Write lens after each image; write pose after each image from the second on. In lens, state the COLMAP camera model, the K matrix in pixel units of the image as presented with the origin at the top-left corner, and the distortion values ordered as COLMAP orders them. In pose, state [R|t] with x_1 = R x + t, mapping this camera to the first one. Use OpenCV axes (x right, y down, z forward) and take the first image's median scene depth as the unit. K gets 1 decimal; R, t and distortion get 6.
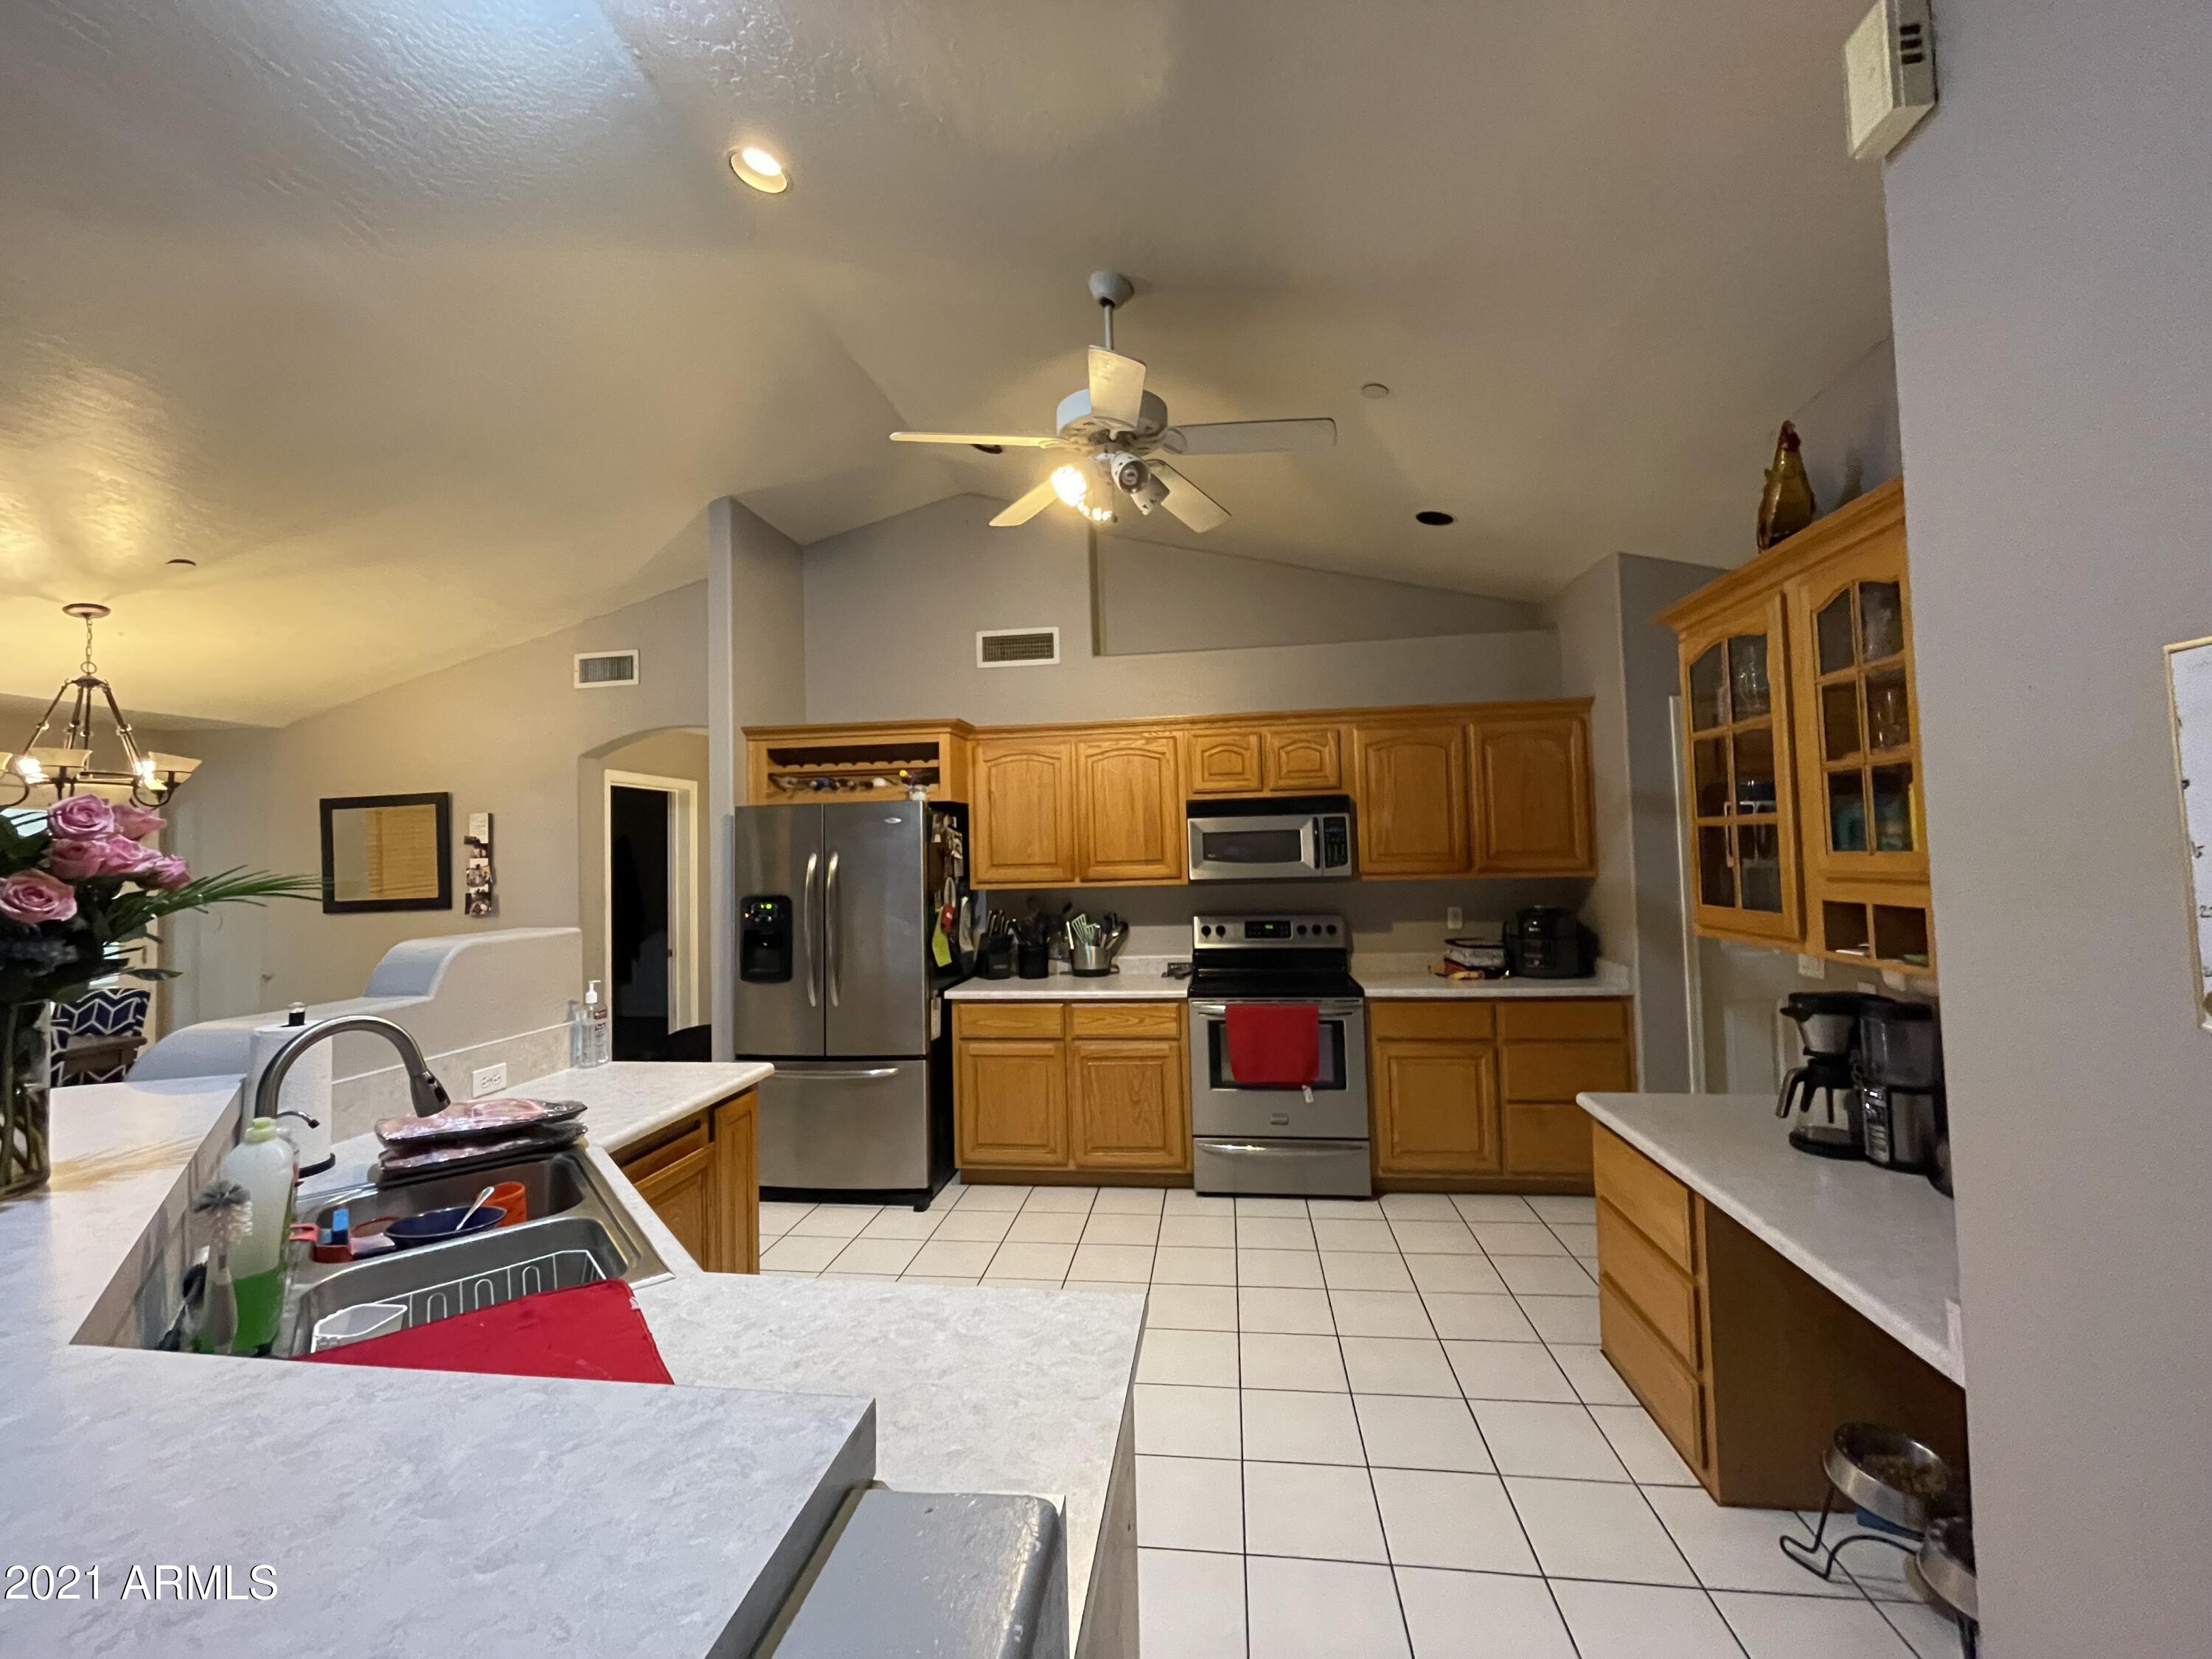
lens RADIAL K [[896.5, 0, 1108.2], [0, 896.5, 814.6], [0, 0, 1]] dist [-0.001479, -0.000309]
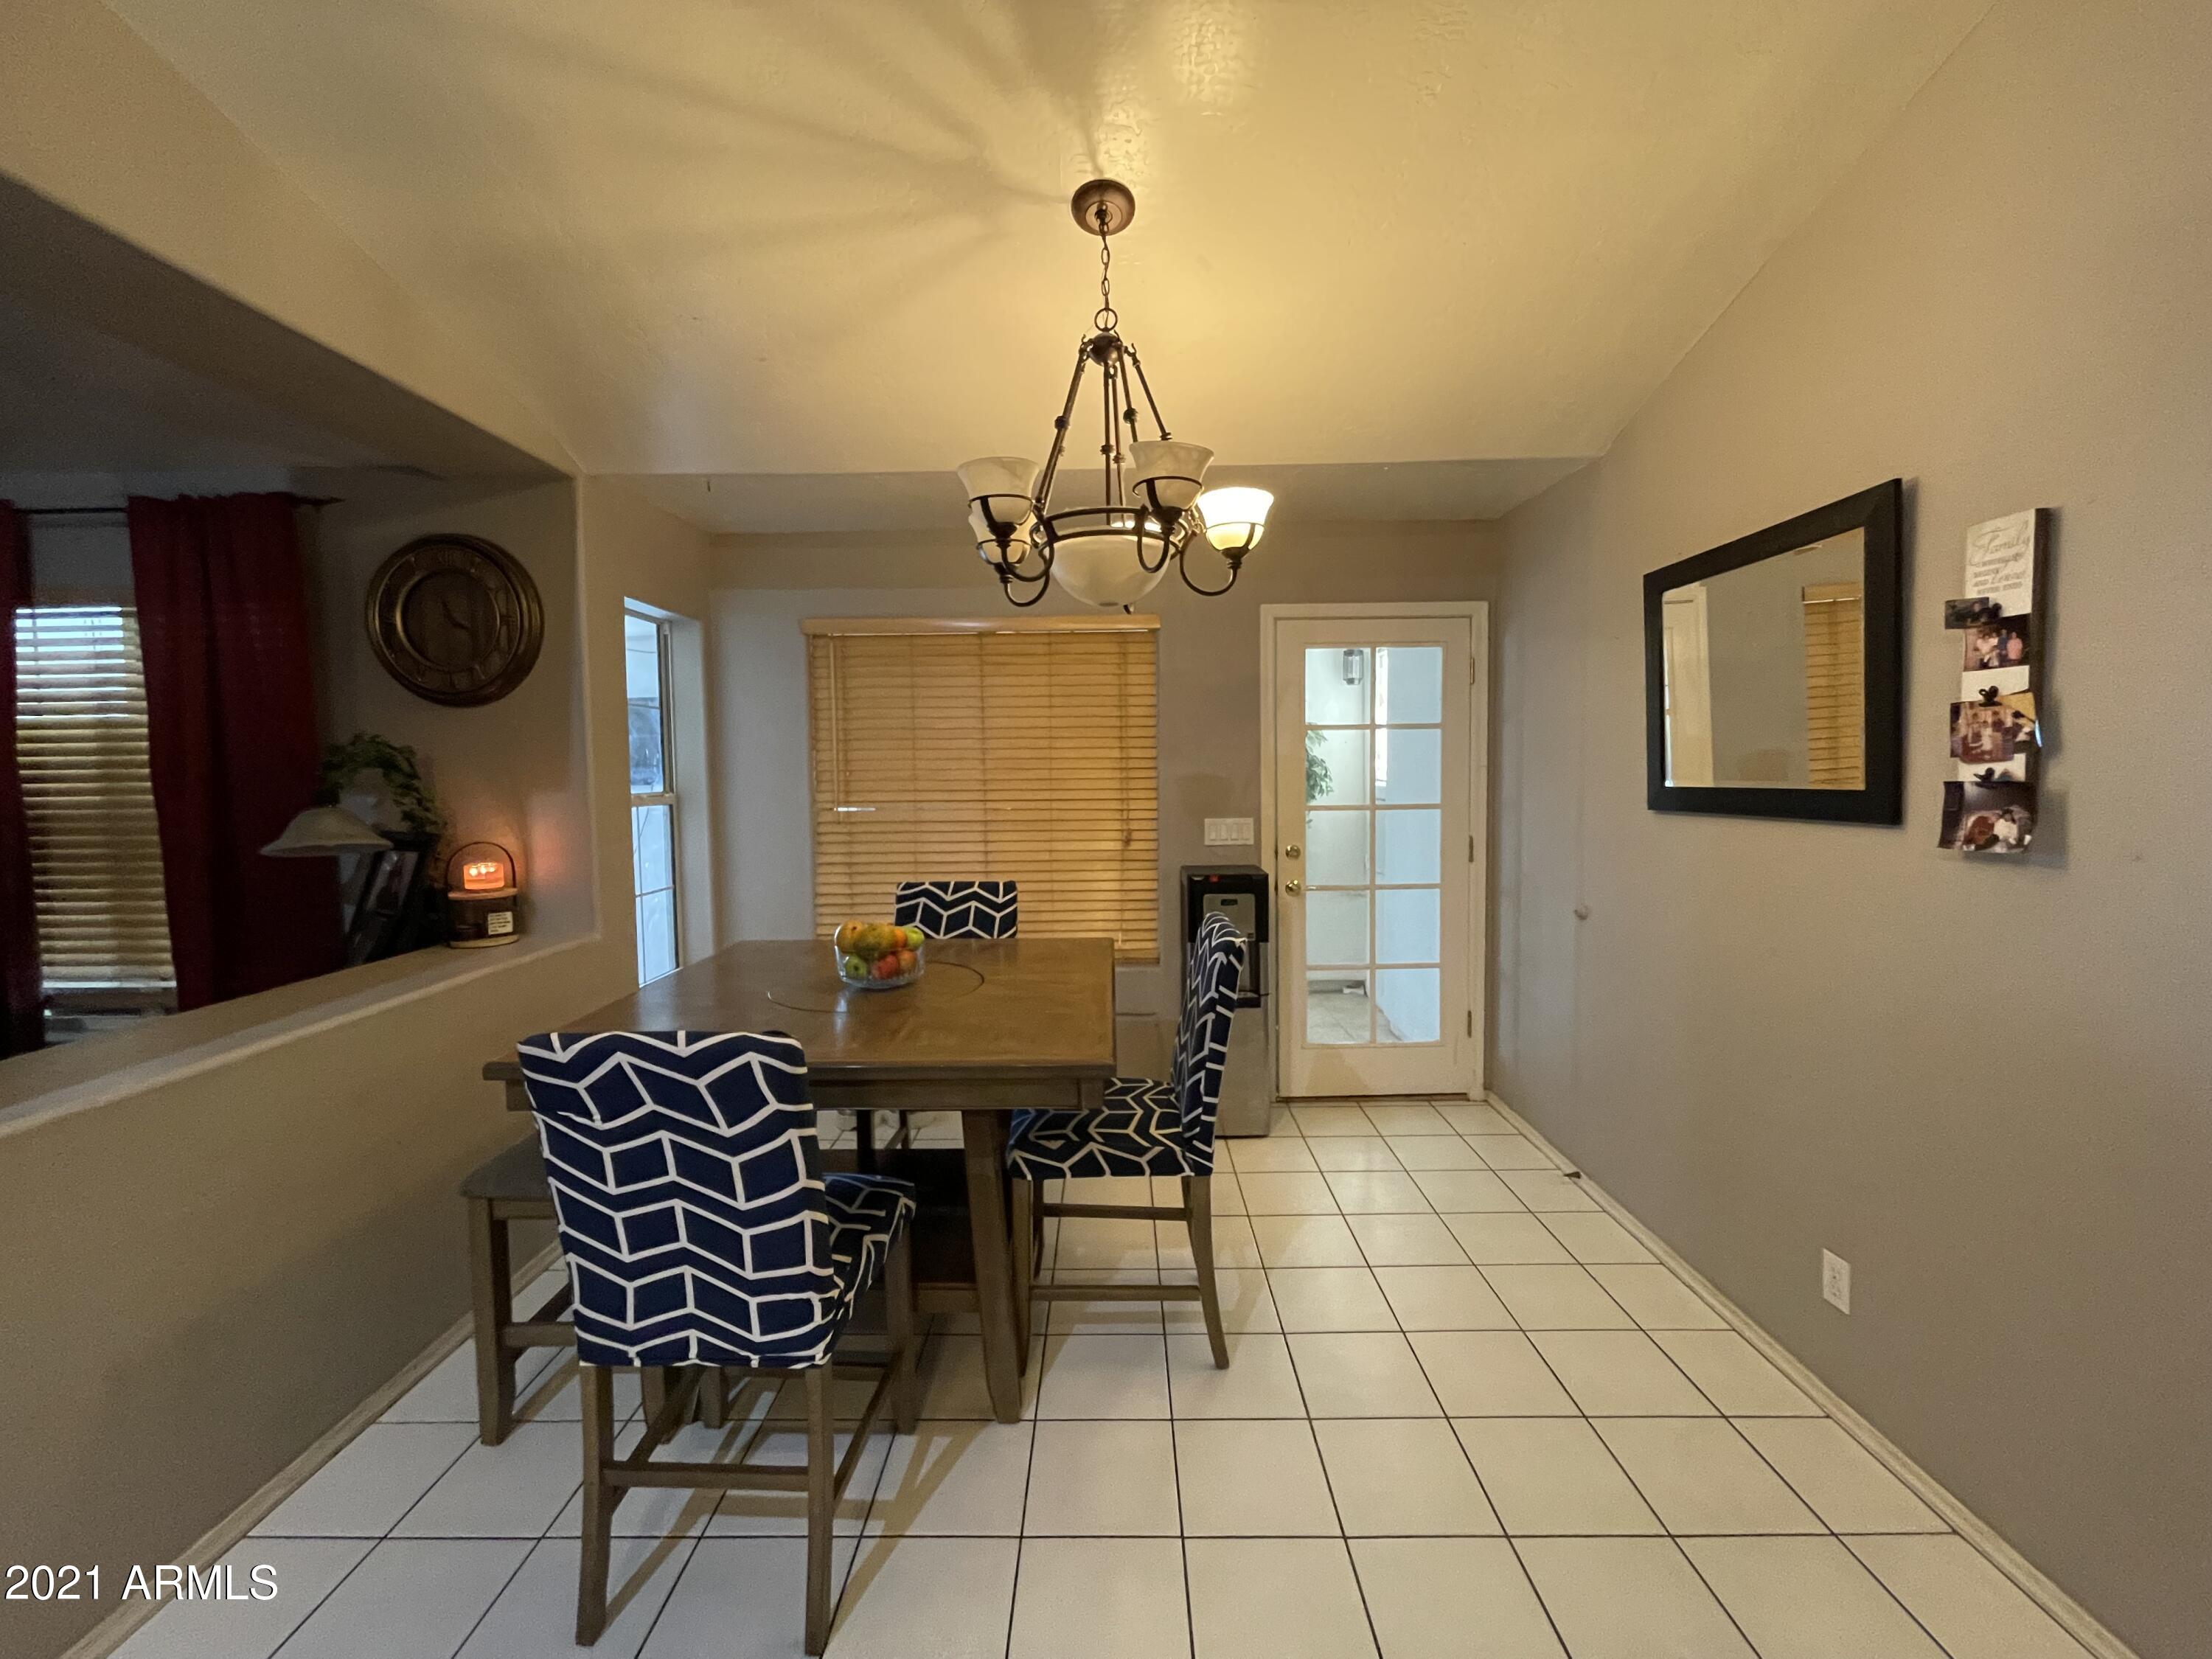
lens RADIAL K [[896.5, 0, 1108.2], [0, 896.5, 814.6], [0, 0, 1]] dist [-0.001479, -0.000309]
pose [[0.119440, 0.079290, -0.989670, -0.434899], [0.056780, 0.994629, 0.086540, 0.054915], [0.991216, -0.066530, 0.114297, 0.664623]]
